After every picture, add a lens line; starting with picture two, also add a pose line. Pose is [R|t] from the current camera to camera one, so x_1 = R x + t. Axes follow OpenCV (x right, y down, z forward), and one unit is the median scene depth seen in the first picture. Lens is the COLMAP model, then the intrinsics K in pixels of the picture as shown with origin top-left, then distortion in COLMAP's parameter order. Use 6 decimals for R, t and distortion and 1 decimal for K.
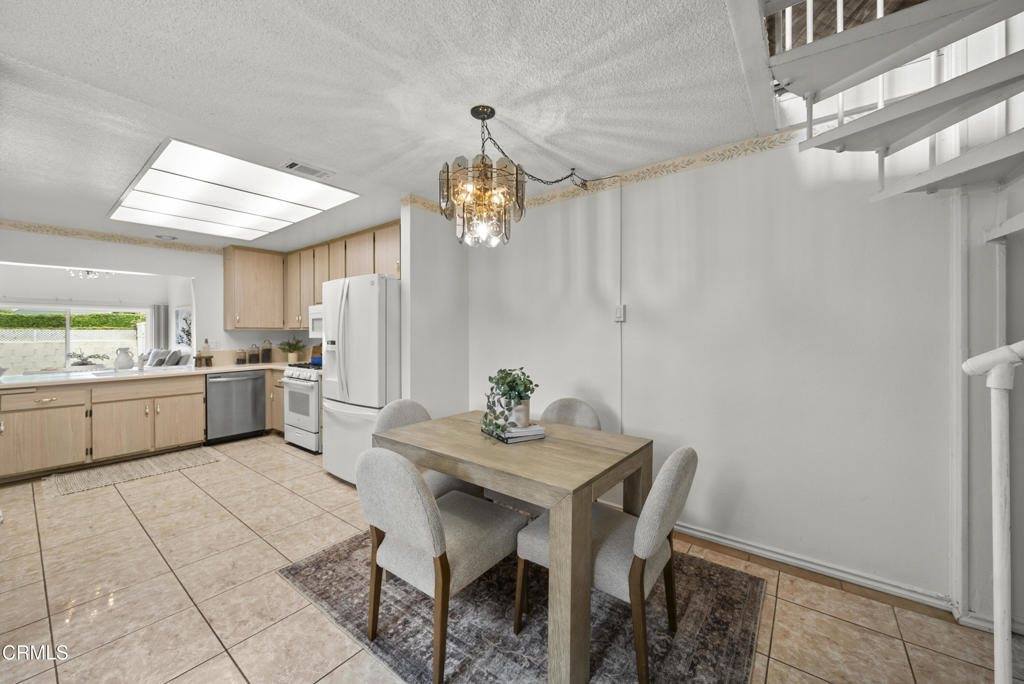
lens RADIAL K [[388.4, 0, 512.7], [0, 388.4, 334.4], [0, 0, 1]] dist [-0.001406, -0.000112]
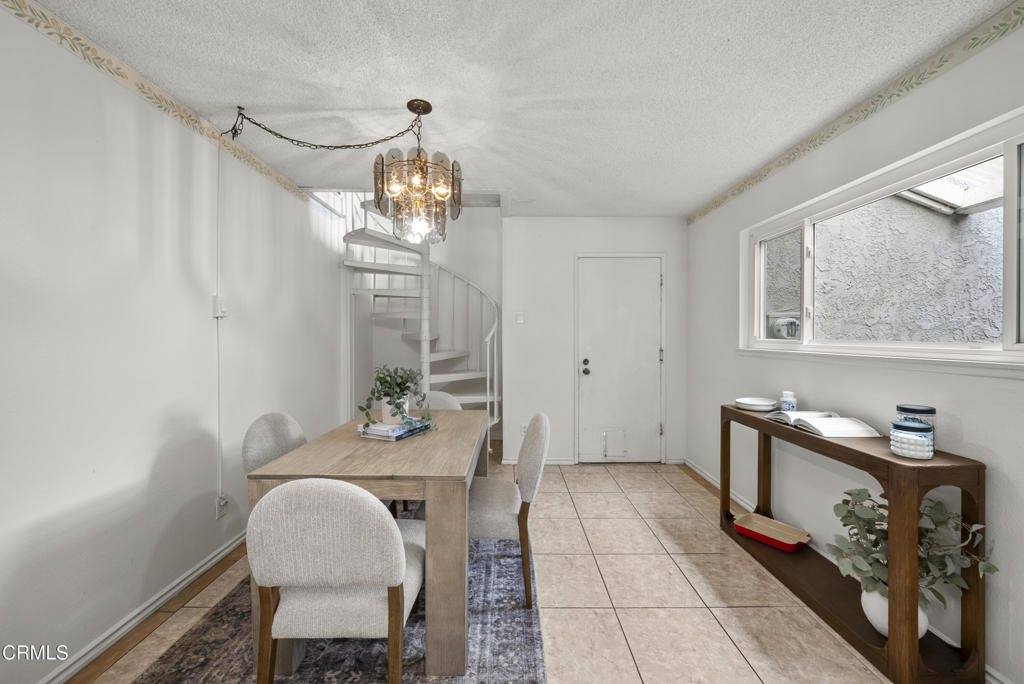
lens RADIAL K [[388.4, 0, 511.2], [0, 388.4, 340.8], [0, 0, 1]] dist [-0.001406, -0.000112]
pose [[-0.620968, 0.003637, 0.783827, -1.123517], [0.006871, 0.999976, 0.000803, 0.032847], [-0.783806, 0.005885, -0.620978, 1.618277]]
